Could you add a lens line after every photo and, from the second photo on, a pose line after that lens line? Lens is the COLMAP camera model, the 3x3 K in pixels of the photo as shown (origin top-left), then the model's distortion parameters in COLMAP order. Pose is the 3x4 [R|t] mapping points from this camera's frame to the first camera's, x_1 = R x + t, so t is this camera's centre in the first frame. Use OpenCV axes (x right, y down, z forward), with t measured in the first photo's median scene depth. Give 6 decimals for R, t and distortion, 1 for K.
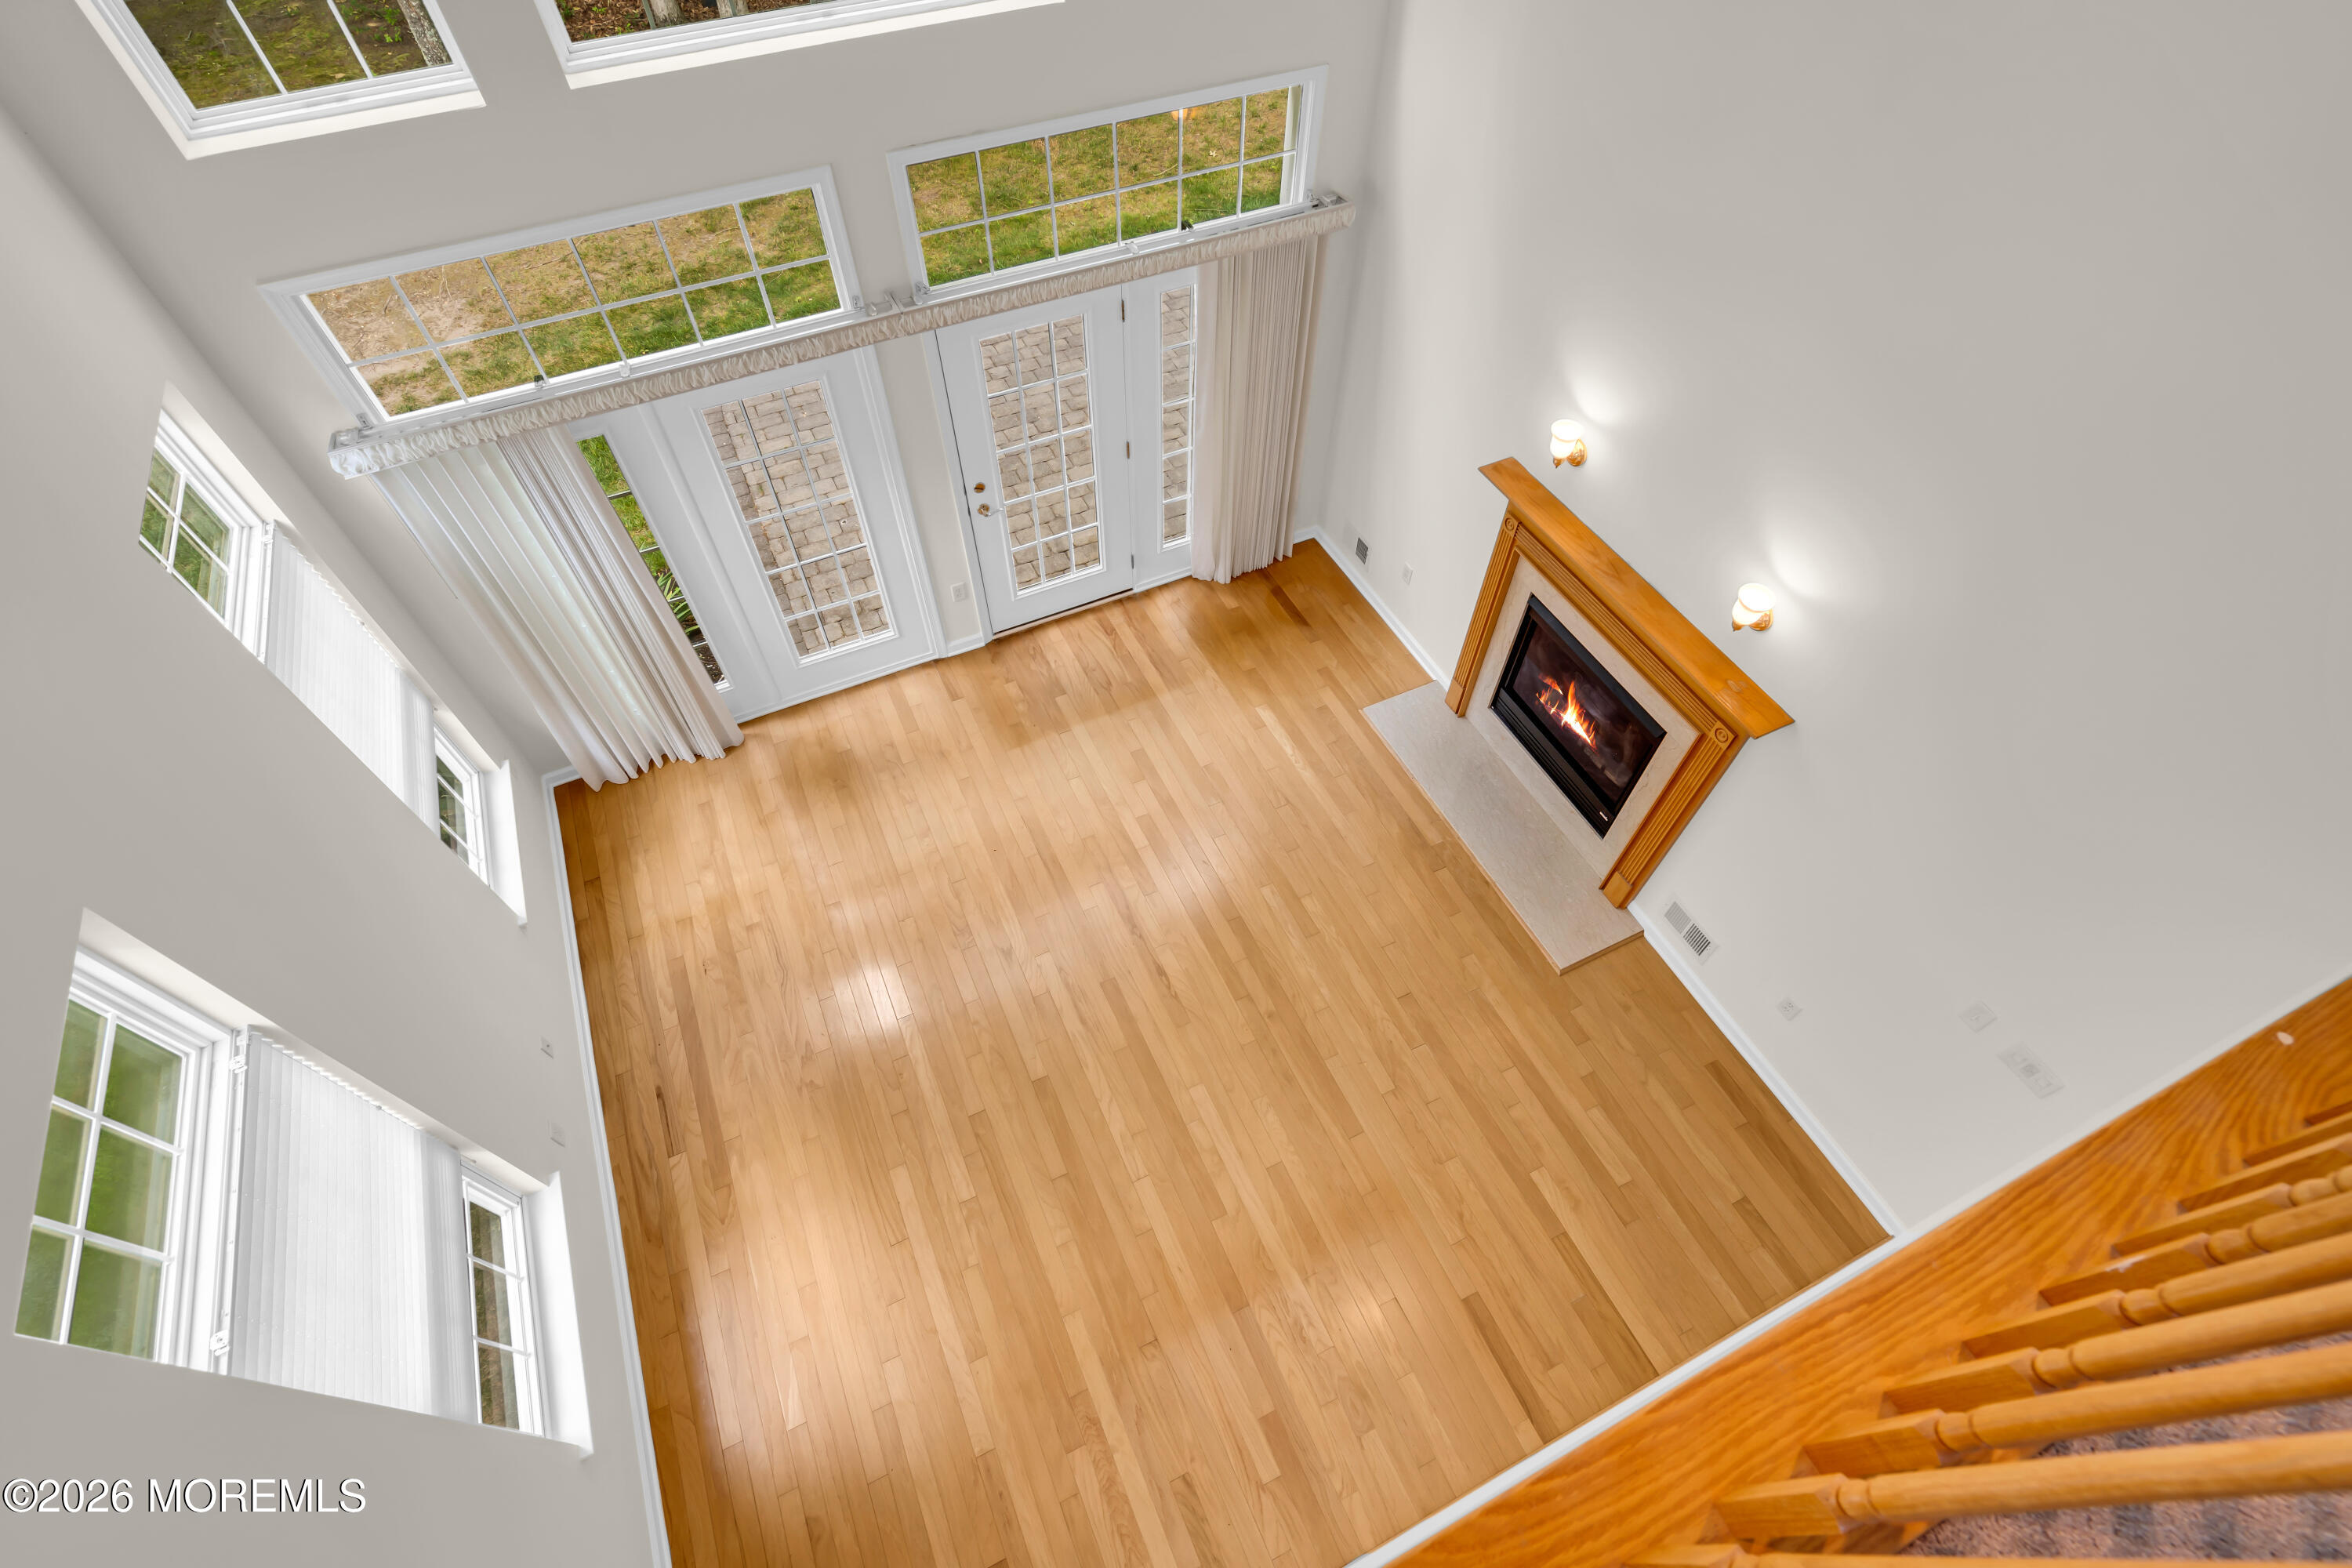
lens RADIAL K [[1075.6, 0, 1163.2], [0, 1075.6, 769.8], [0, 0, 1]] dist [-0.003380, 0.001063]
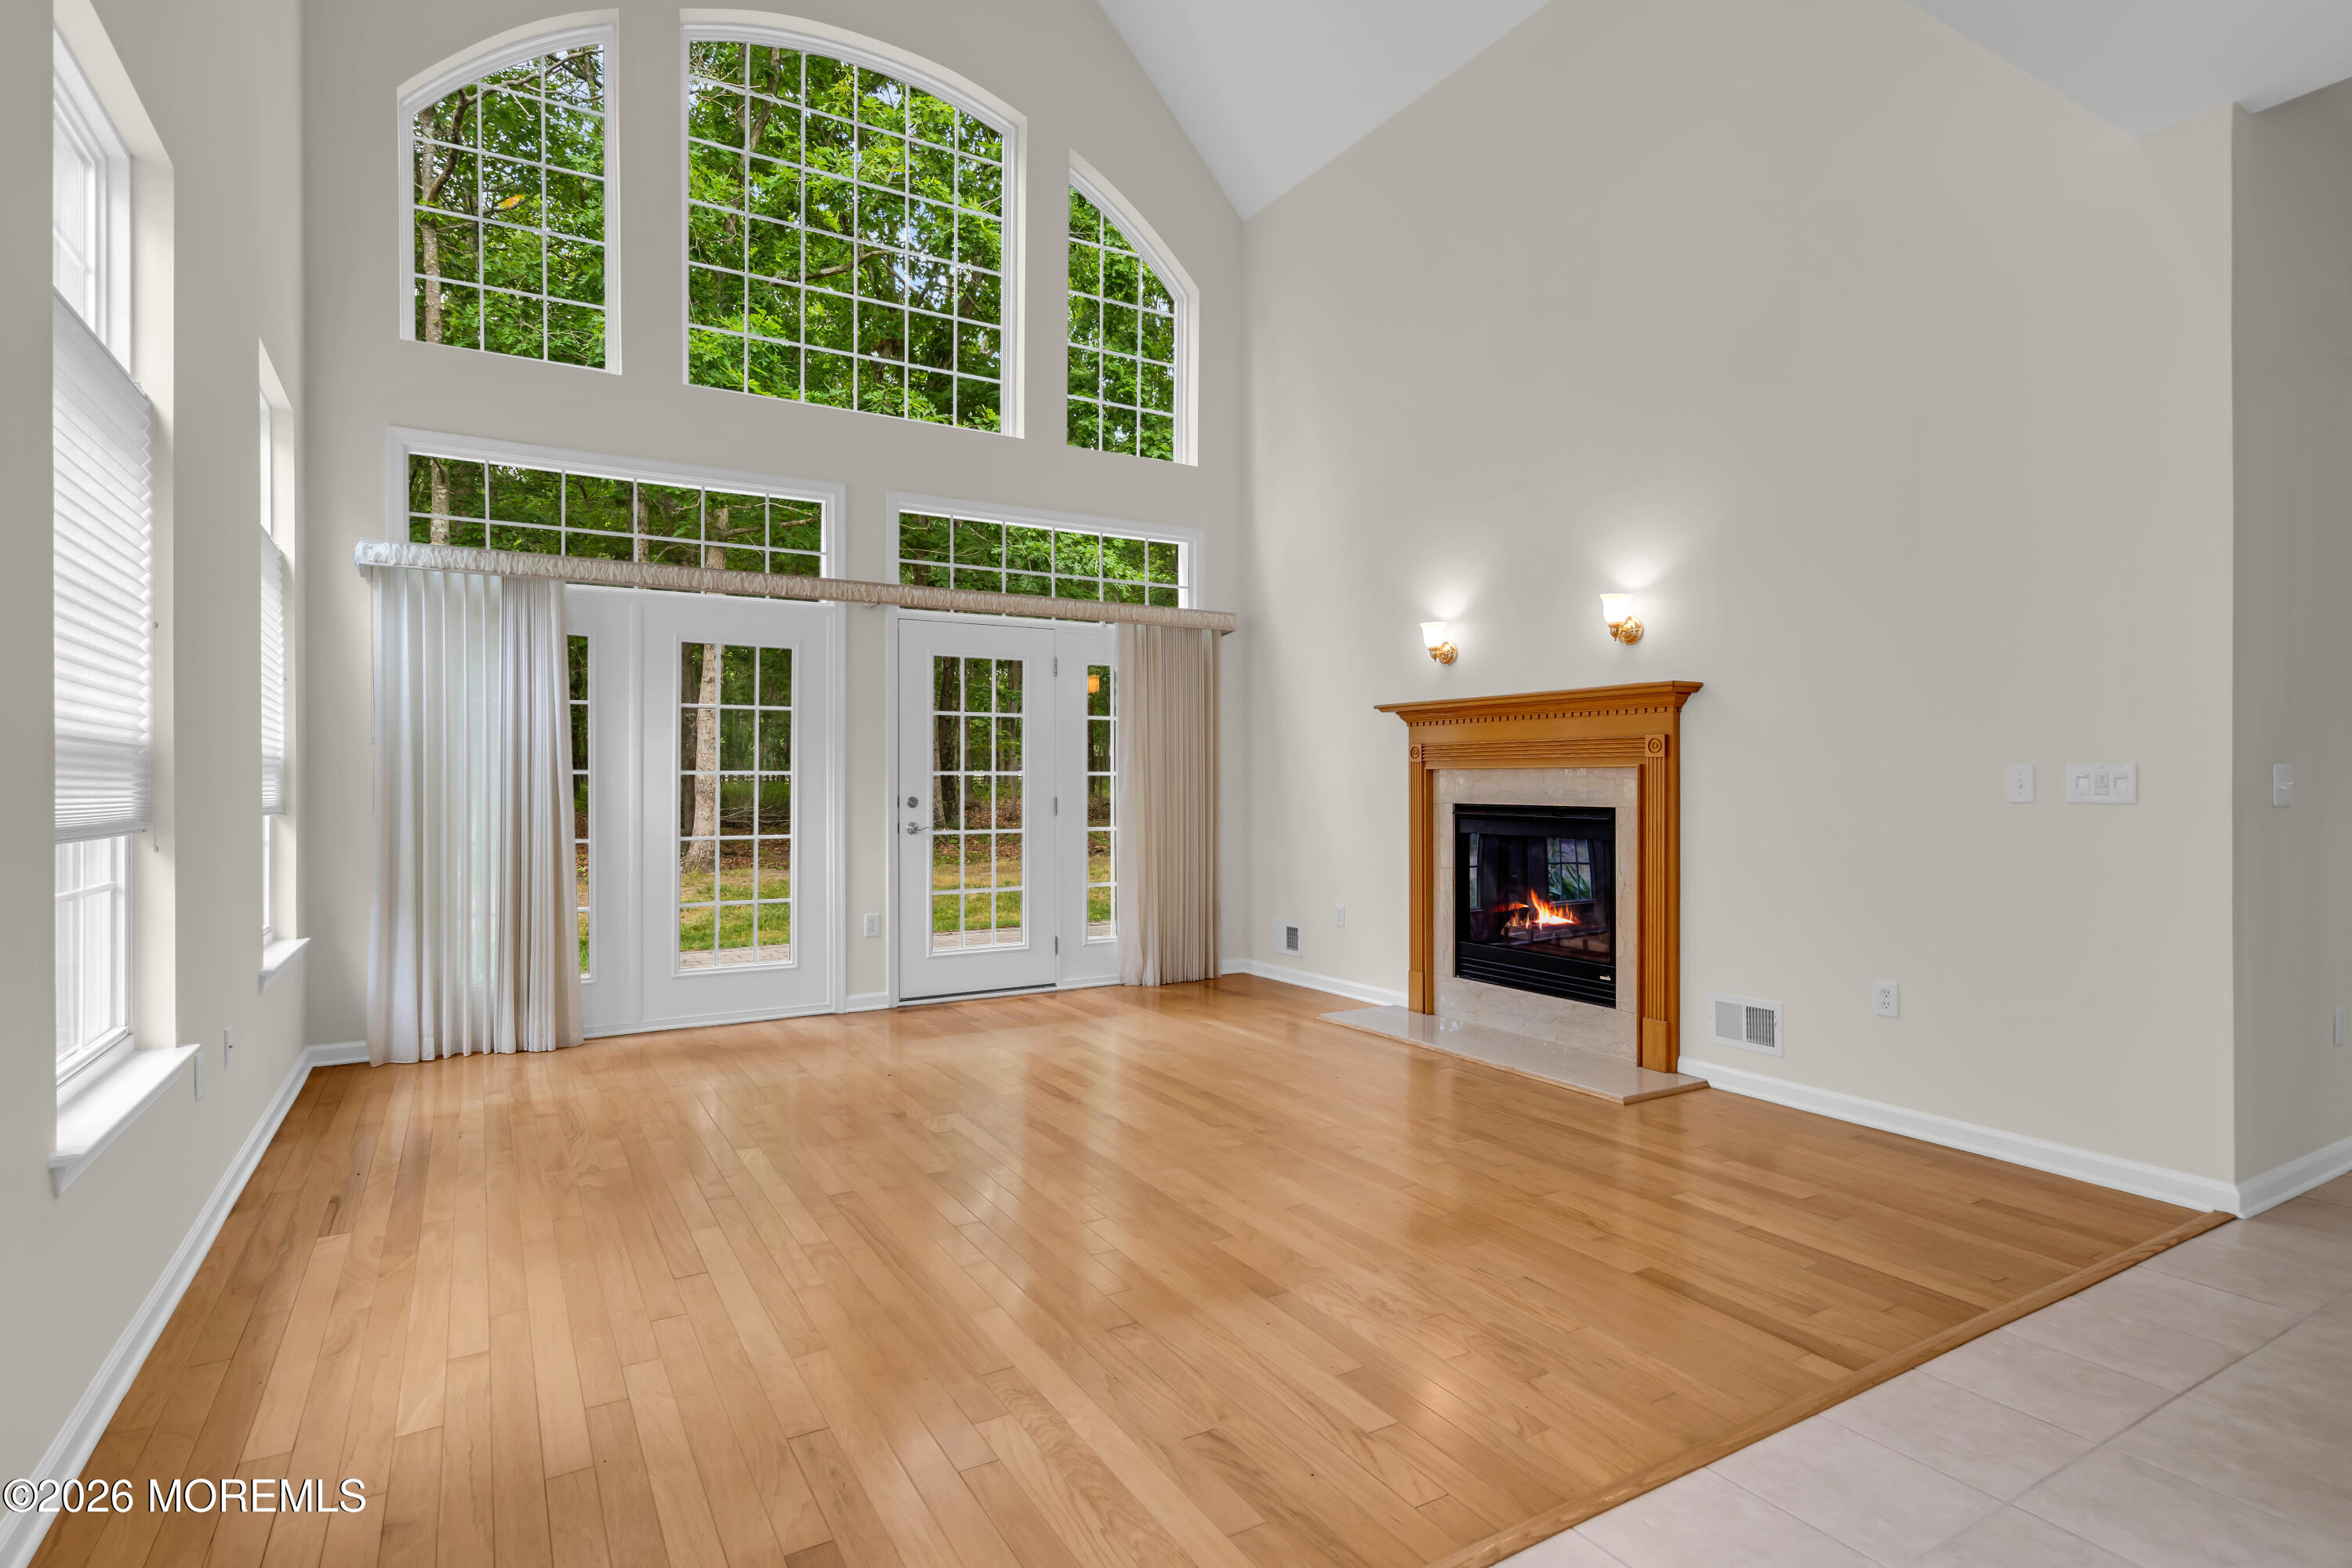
lens RADIAL K [[1168.1, 0, 1166.5], [0, 1168.1, 775.0], [0, 0, 1]] dist [-0.002615, 0.002913]
pose [[0.995148, 0.003263, 0.098333, -0.043681], [0.077200, 0.593687, -0.800984, 0.717030], [-0.060992, 0.804690, 0.590554, 0.340761]]
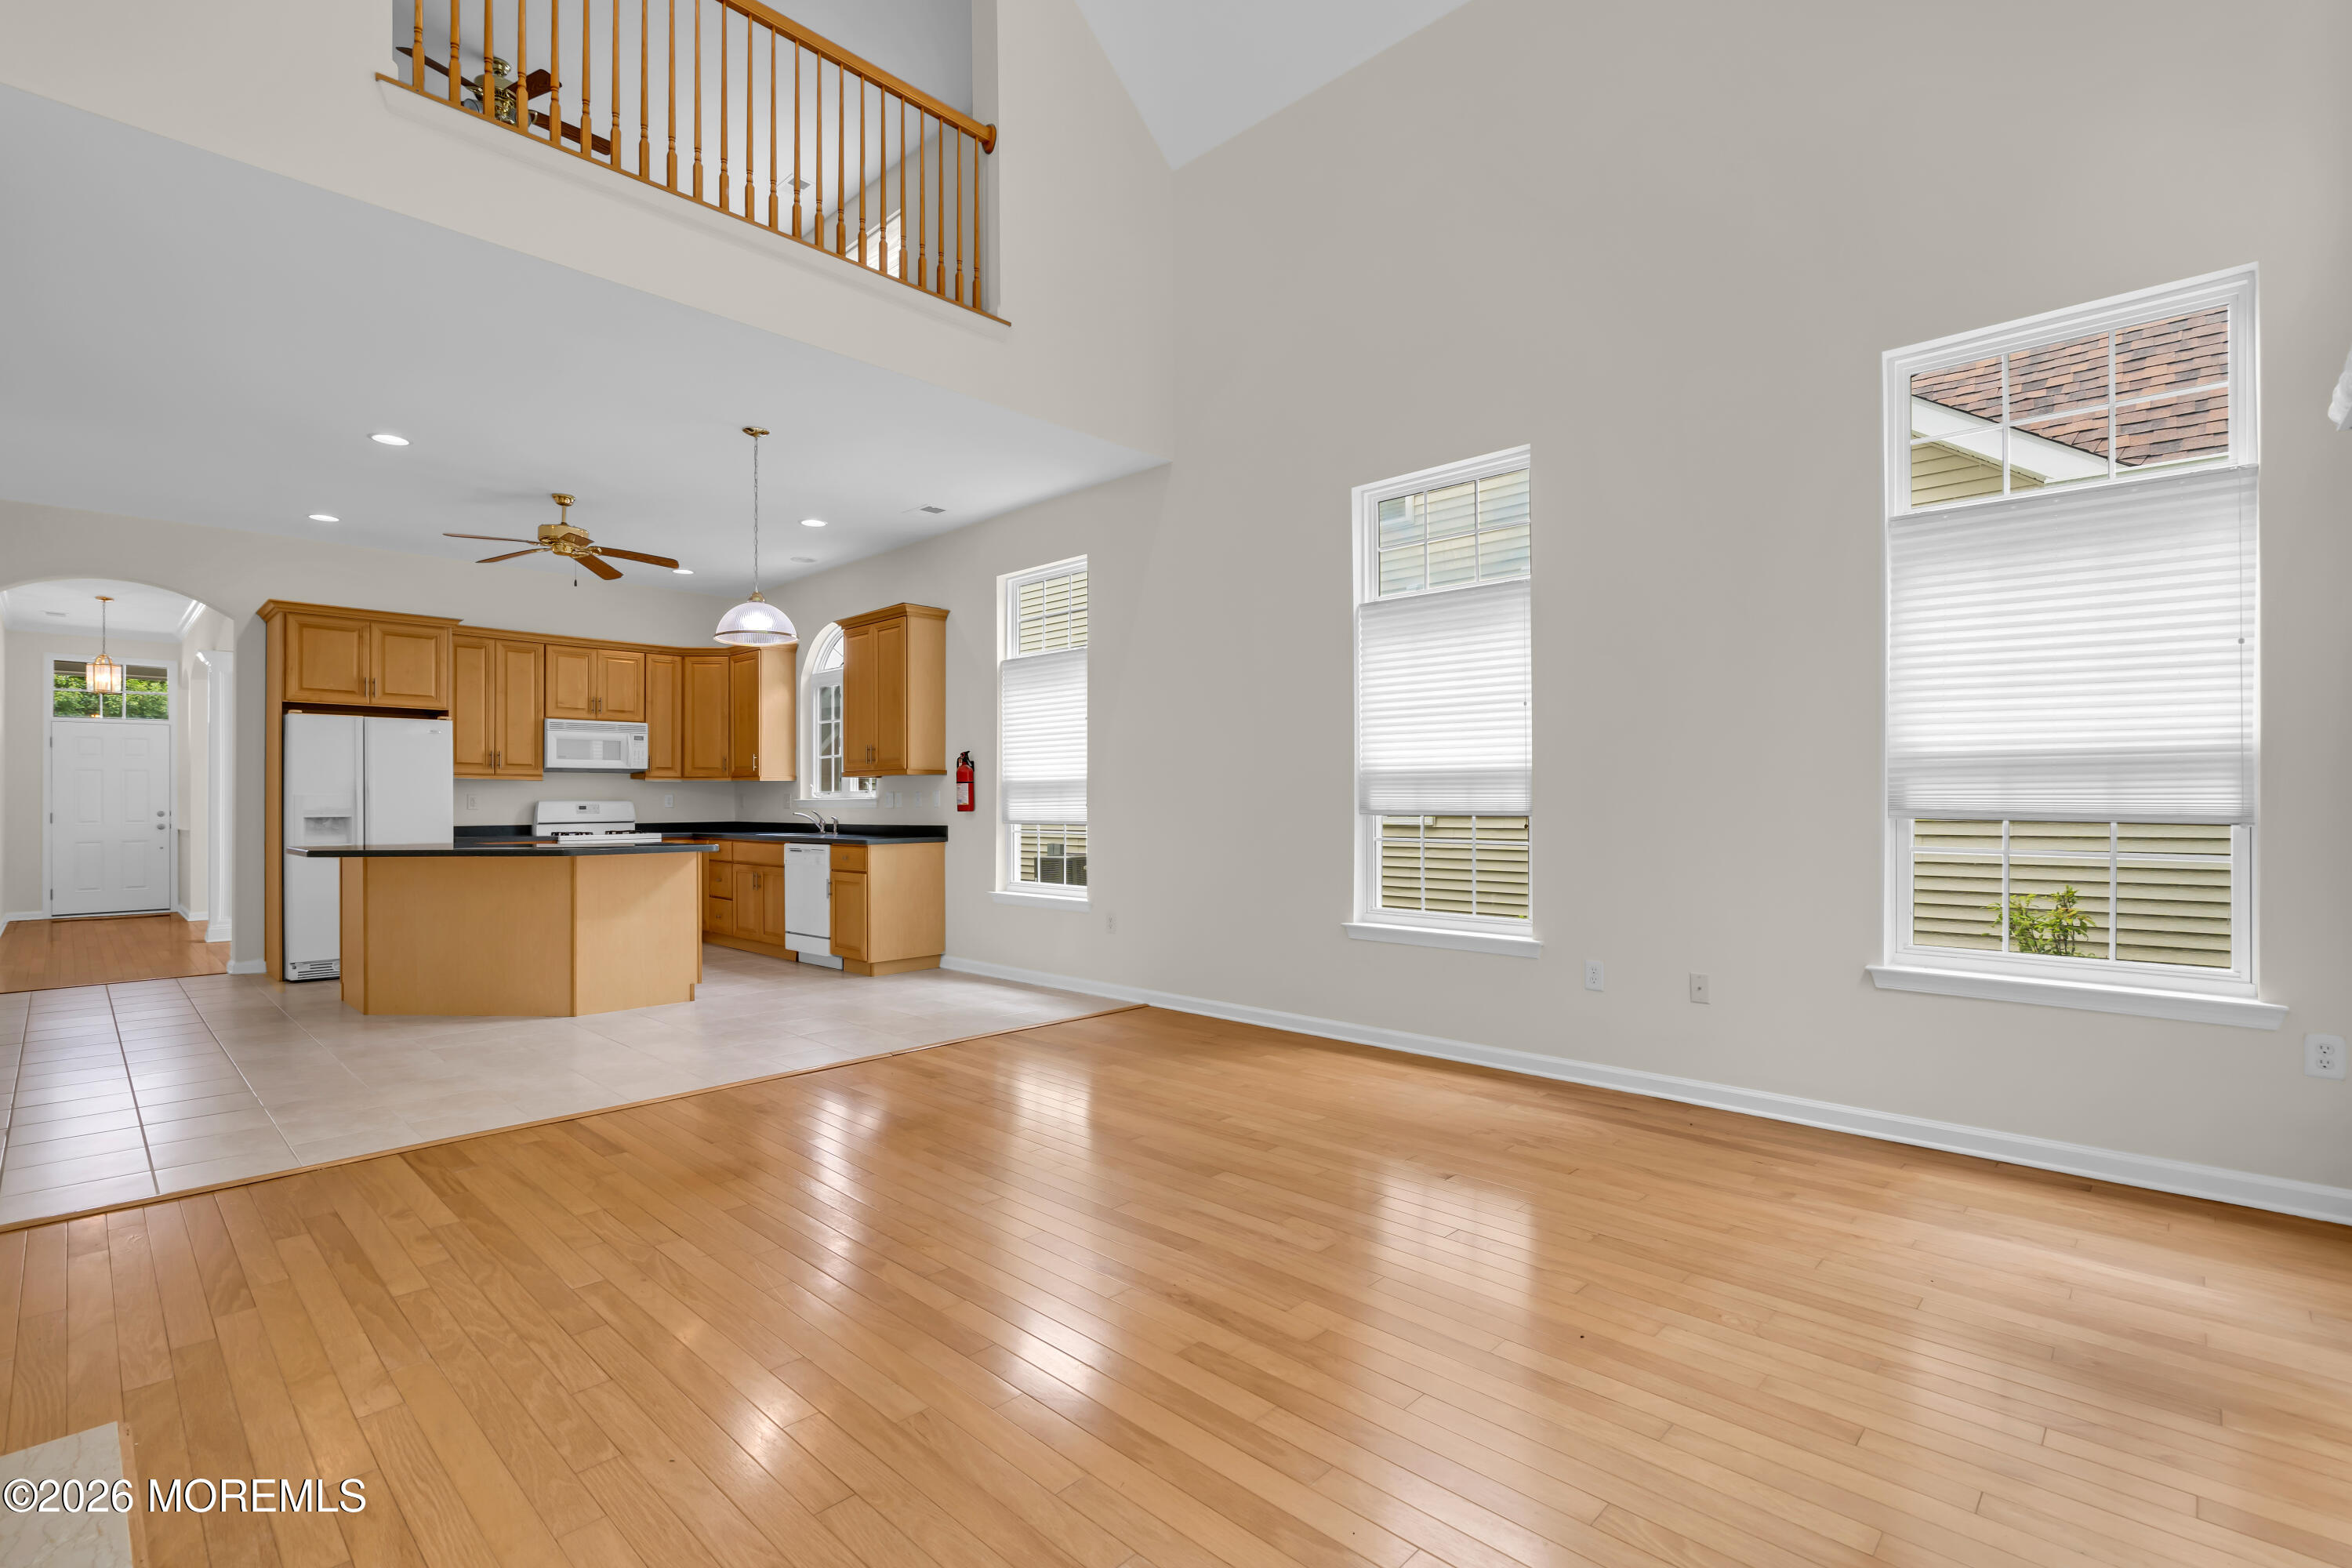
lens RADIAL K [[1075.6, 0, 1162.2], [0, 1075.6, 794.9], [0, 0, 1]] dist [-0.003380, 0.001063]
pose [[-0.935144, 0.006363, -0.354211, 0.156075], [-0.279628, 0.600637, 0.749028, -0.355597], [0.217518, 0.799497, -0.559903, 1.146662]]
